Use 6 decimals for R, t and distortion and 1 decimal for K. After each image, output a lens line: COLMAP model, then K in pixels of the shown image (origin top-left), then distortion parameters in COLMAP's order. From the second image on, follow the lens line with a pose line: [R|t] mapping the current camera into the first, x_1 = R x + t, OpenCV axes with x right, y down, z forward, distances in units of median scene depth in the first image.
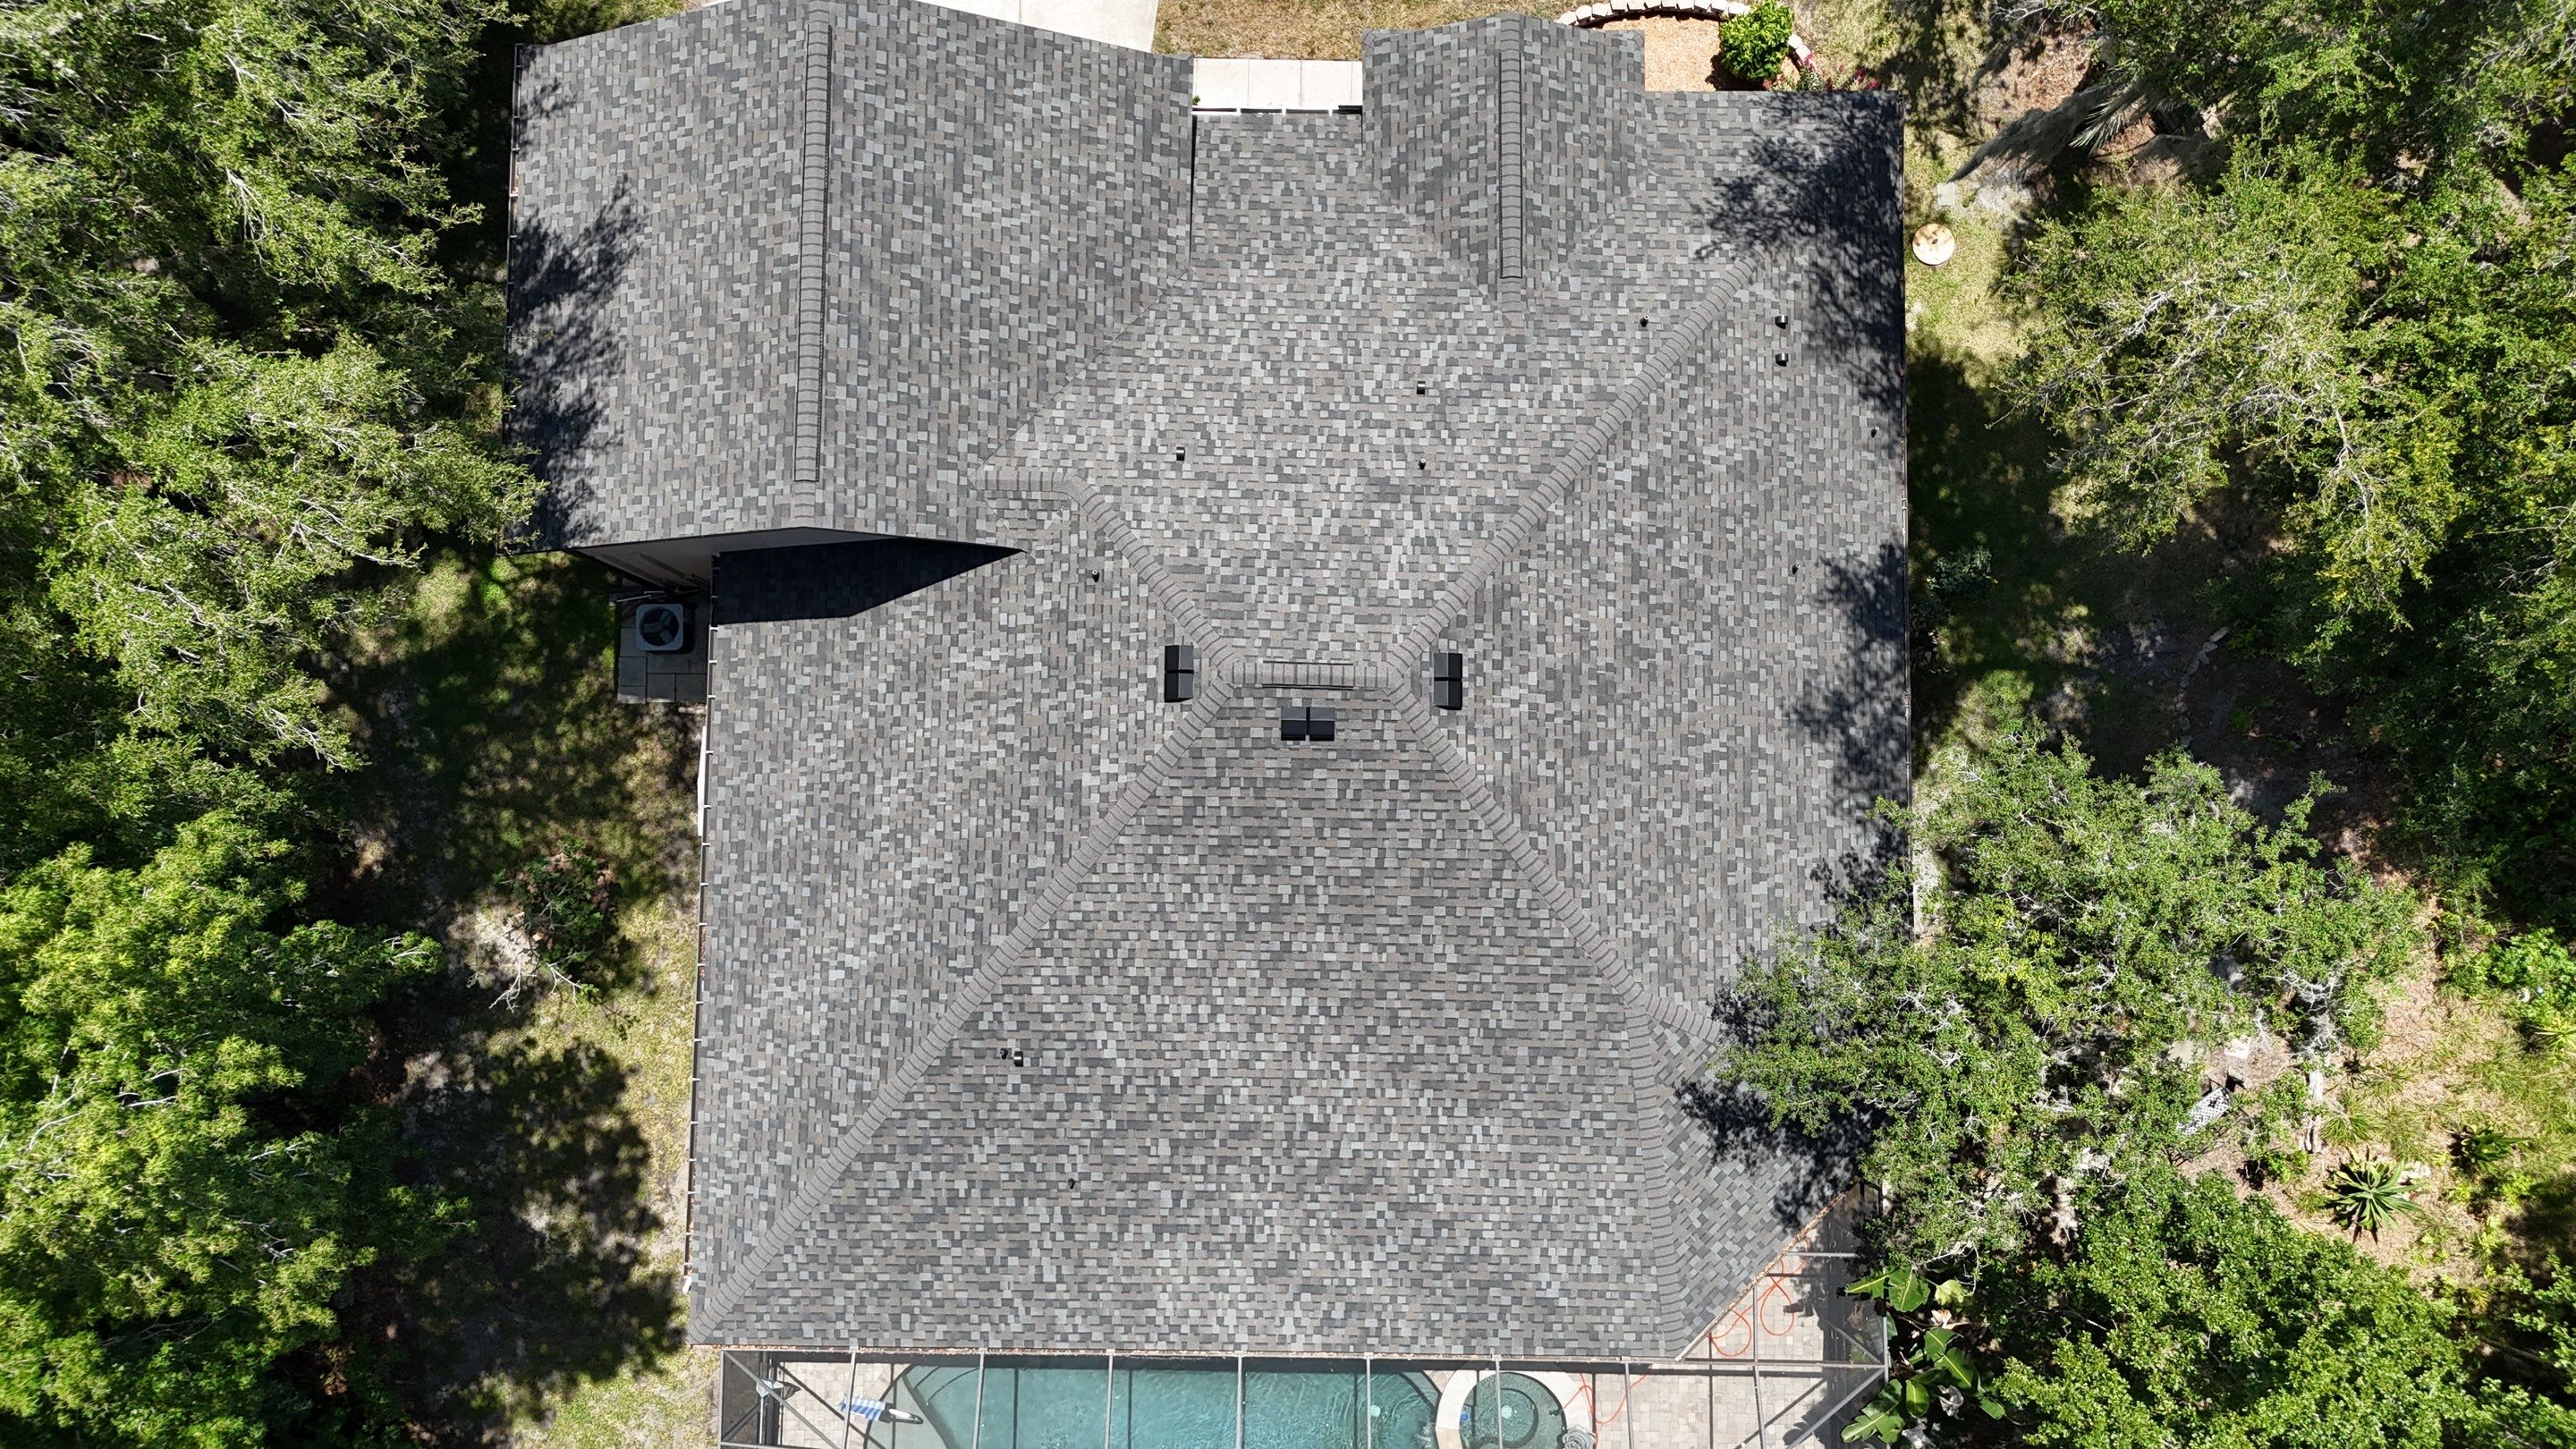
lens RADIAL K [[1860.8, 0, 1300.7], [0, 1860.8, 725.4], [0, 0, 1]] dist [0.091532, -0.051876]
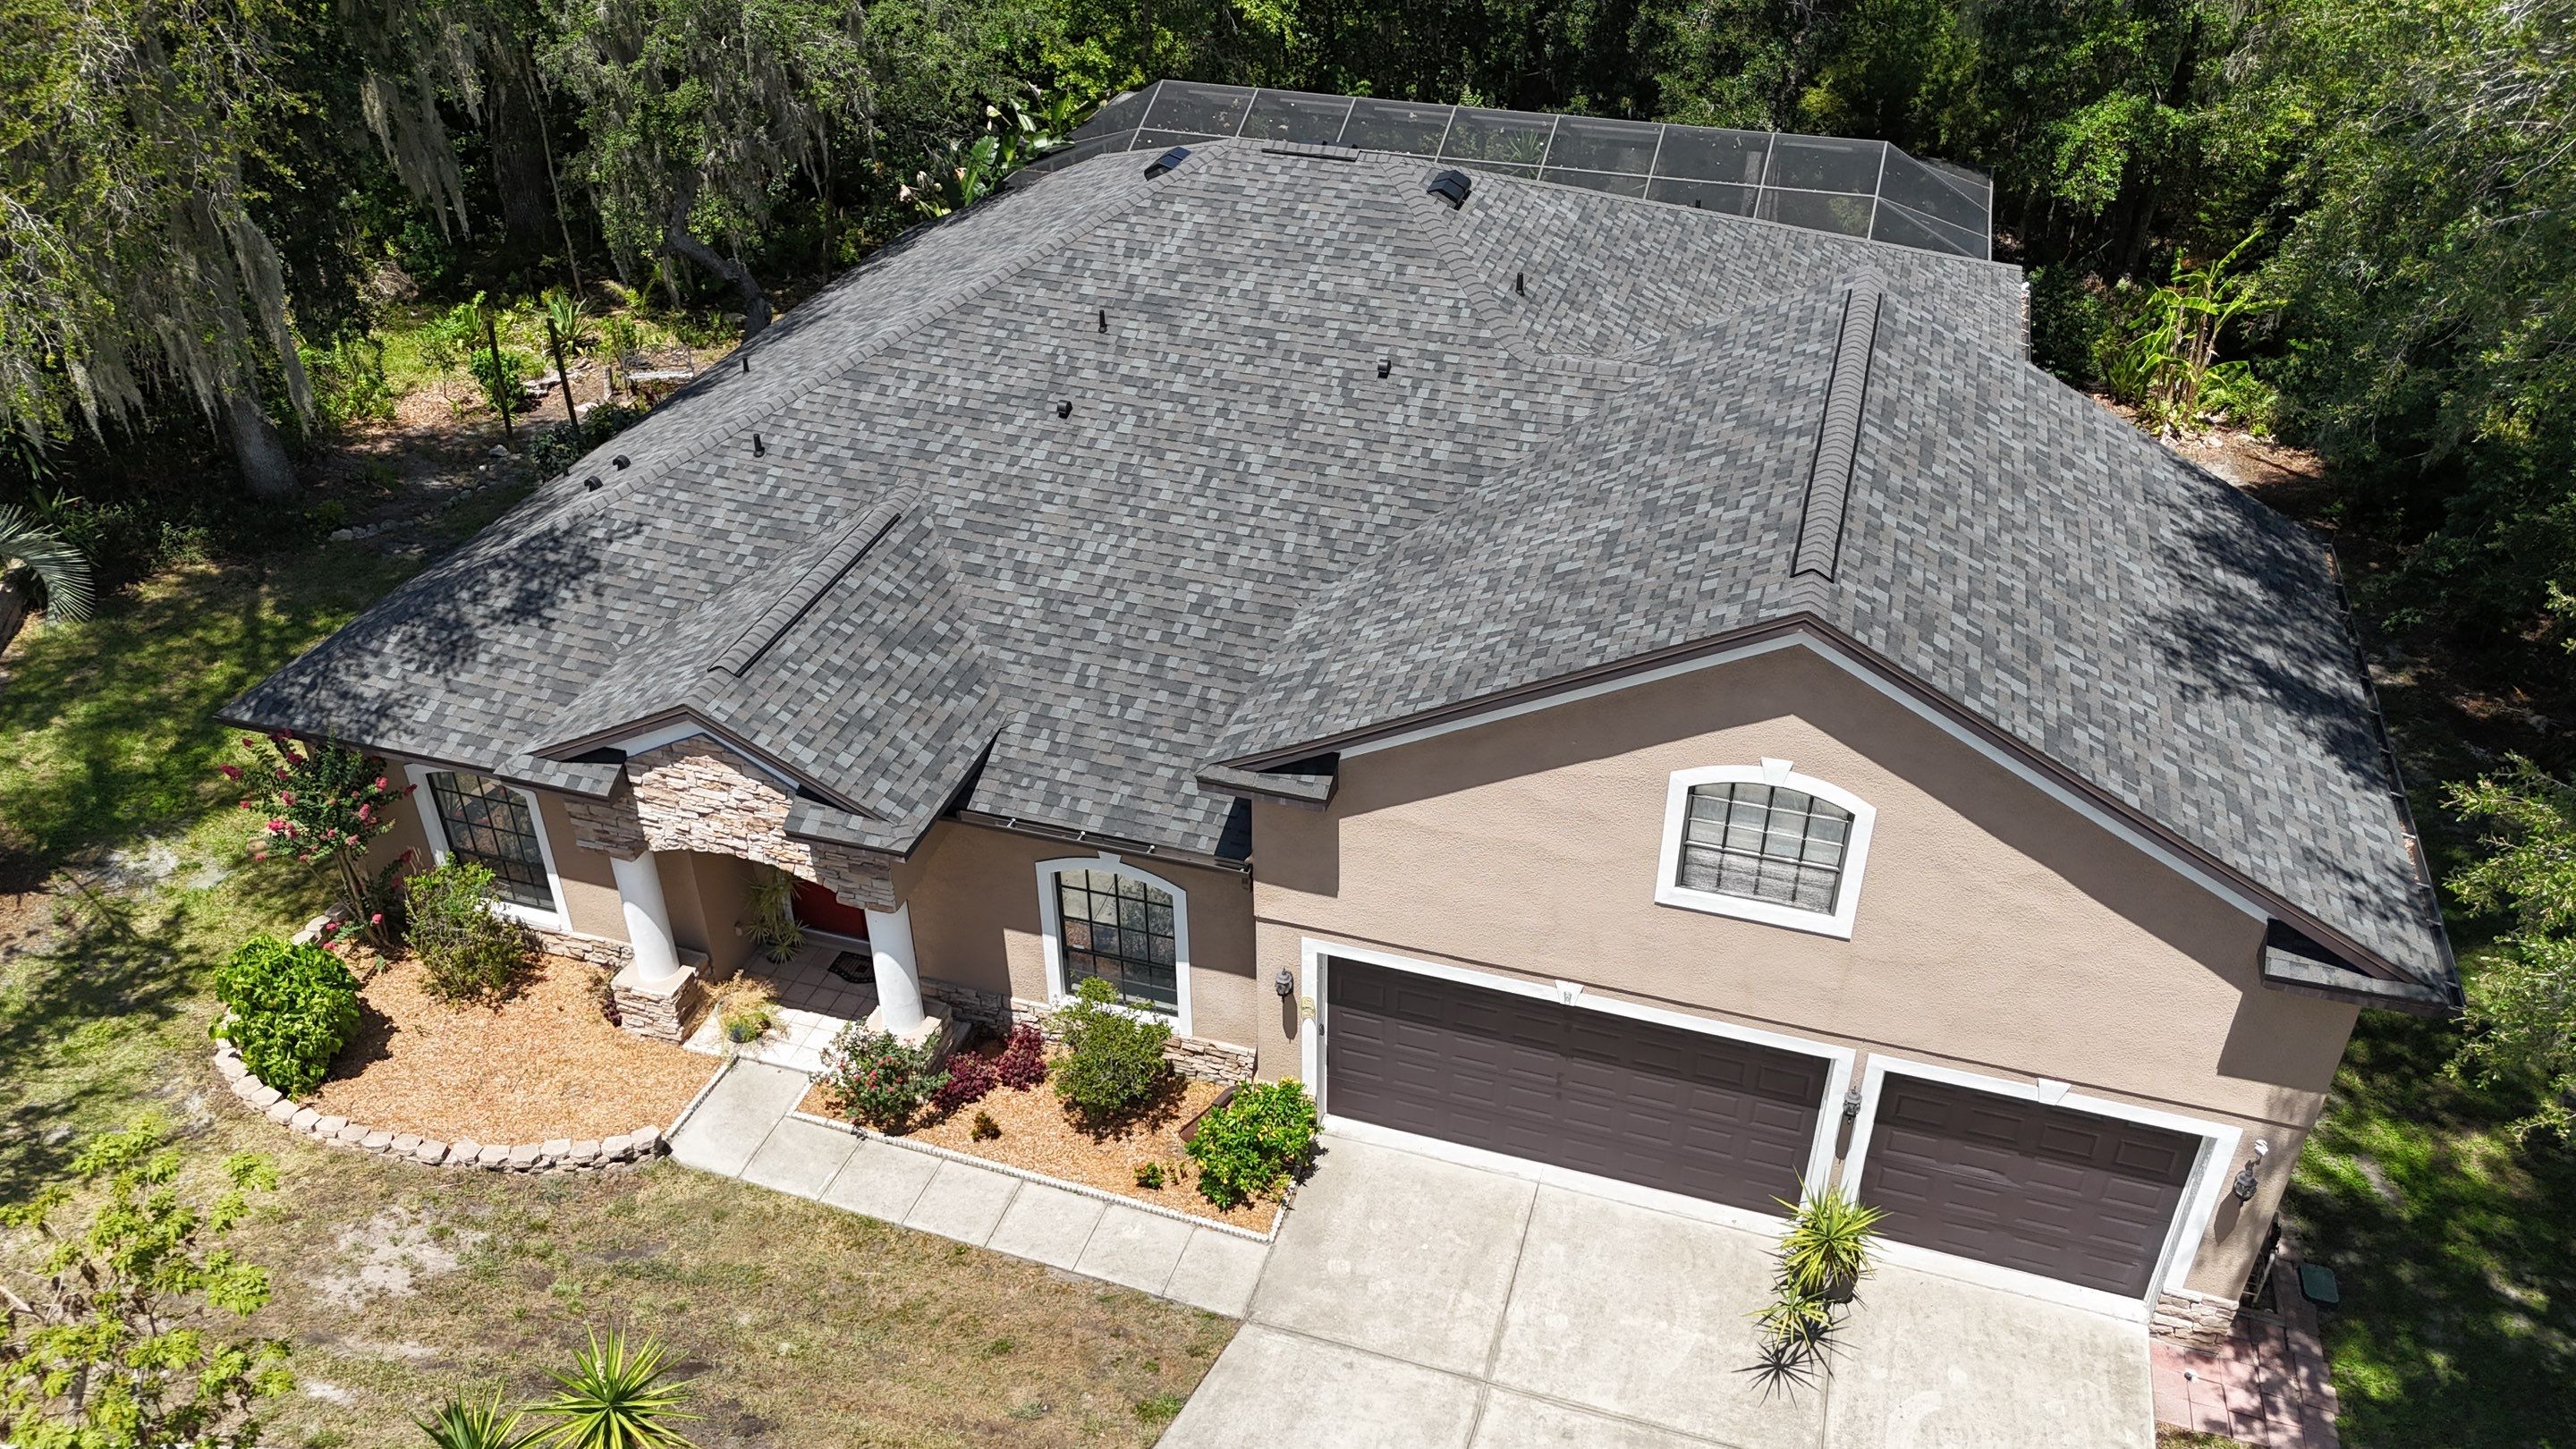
lens RADIAL K [[1860.8, 0, 1295.3], [0, 1860.8, 719.2], [0, 0, 1]] dist [0.091532, -0.051876]
pose [[-0.957887, -0.154587, 0.241983, -0.236953], [0.286884, -0.479188, 0.829504, -0.862485], [-0.012275, 0.863992, 0.503356, 0.716661]]
